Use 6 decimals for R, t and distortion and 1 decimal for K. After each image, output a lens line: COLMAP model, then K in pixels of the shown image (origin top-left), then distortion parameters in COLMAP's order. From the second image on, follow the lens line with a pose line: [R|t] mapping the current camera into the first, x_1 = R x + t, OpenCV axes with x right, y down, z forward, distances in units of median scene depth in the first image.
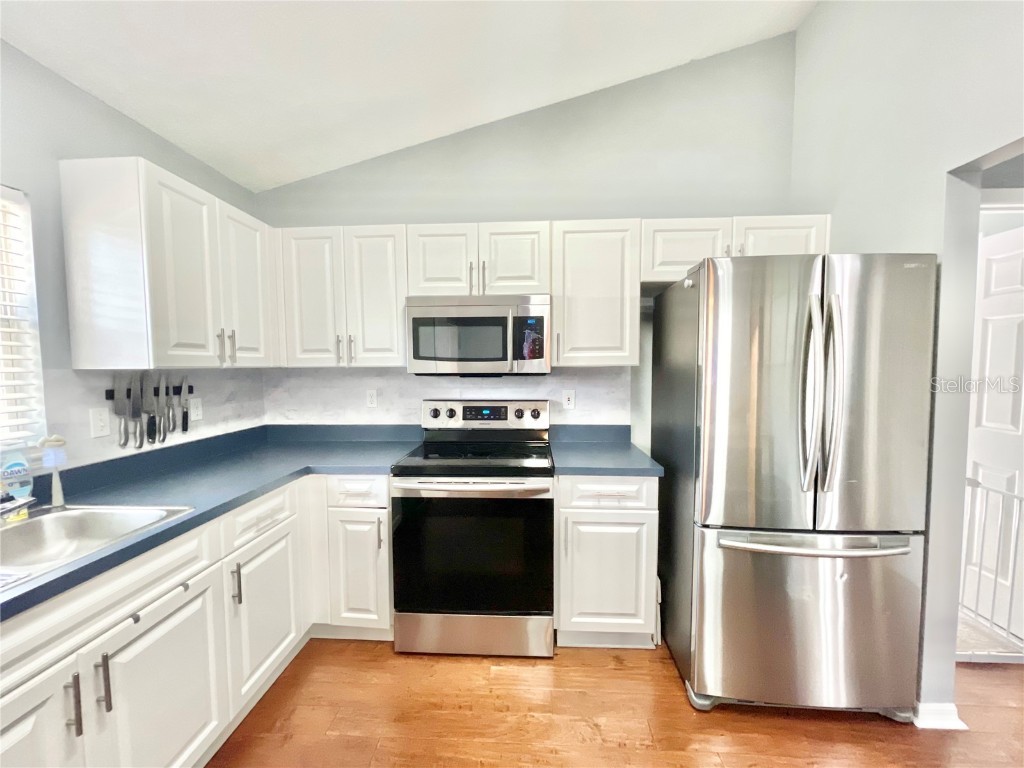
lens RADIAL K [[411.1, 0, 511.2], [0, 411.1, 390.2], [0, 0, 1]] dist [-0.002147, -0.000315]
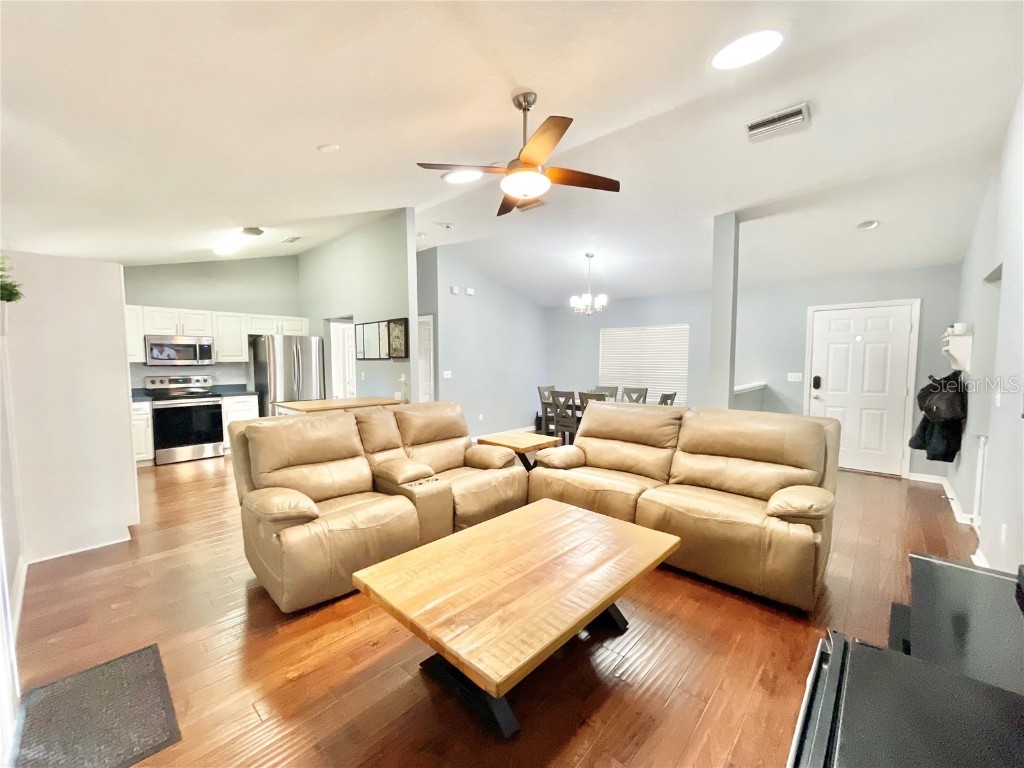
lens RADIAL K [[411.1, 0, 505.4], [0, 411.1, 388.2], [0, 0, 1]] dist [-0.002147, -0.000315]
pose [[0.641494, -0.048500, 0.765594, -0.812206], [0.047990, 0.998582, 0.023049, 0.156158], [-0.765626, 0.021955, 0.642911, -2.413127]]
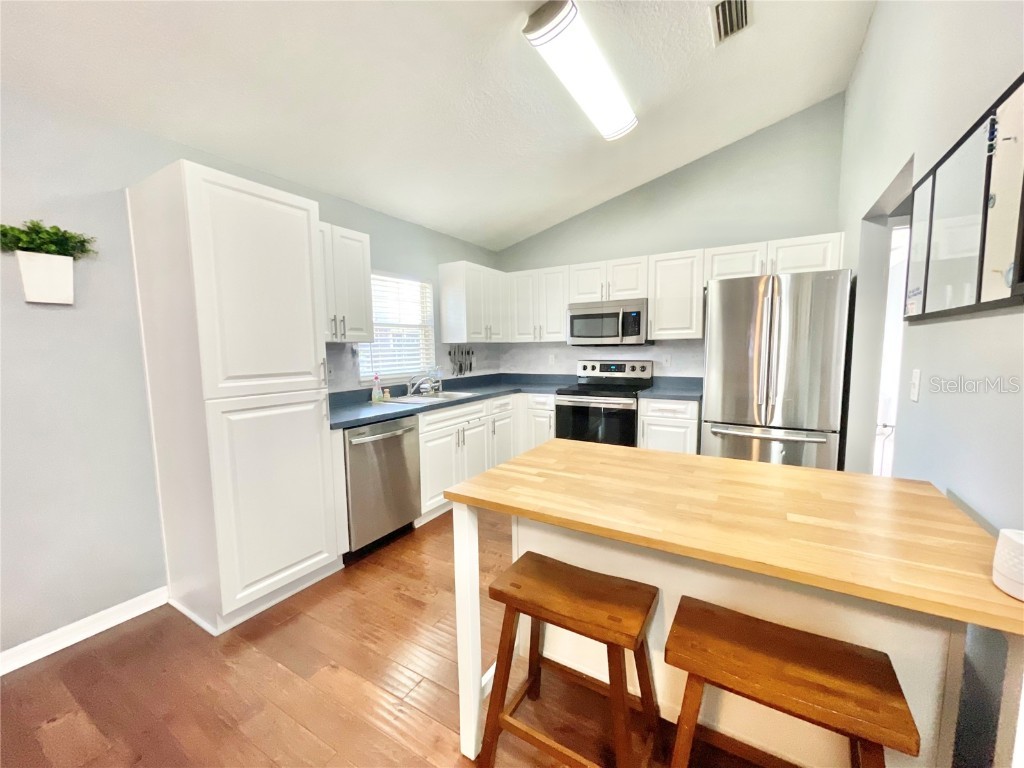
lens RADIAL K [[411.1, 0, 507.7], [0, 411.1, 386.9], [0, 0, 1]] dist [-0.002147, -0.000315]
pose [[0.881772, 0.037317, -0.470197, 0.419875], [-0.018522, 0.998836, 0.044538, 0.077074], [0.471312, -0.030563, 0.881437, -0.841966]]
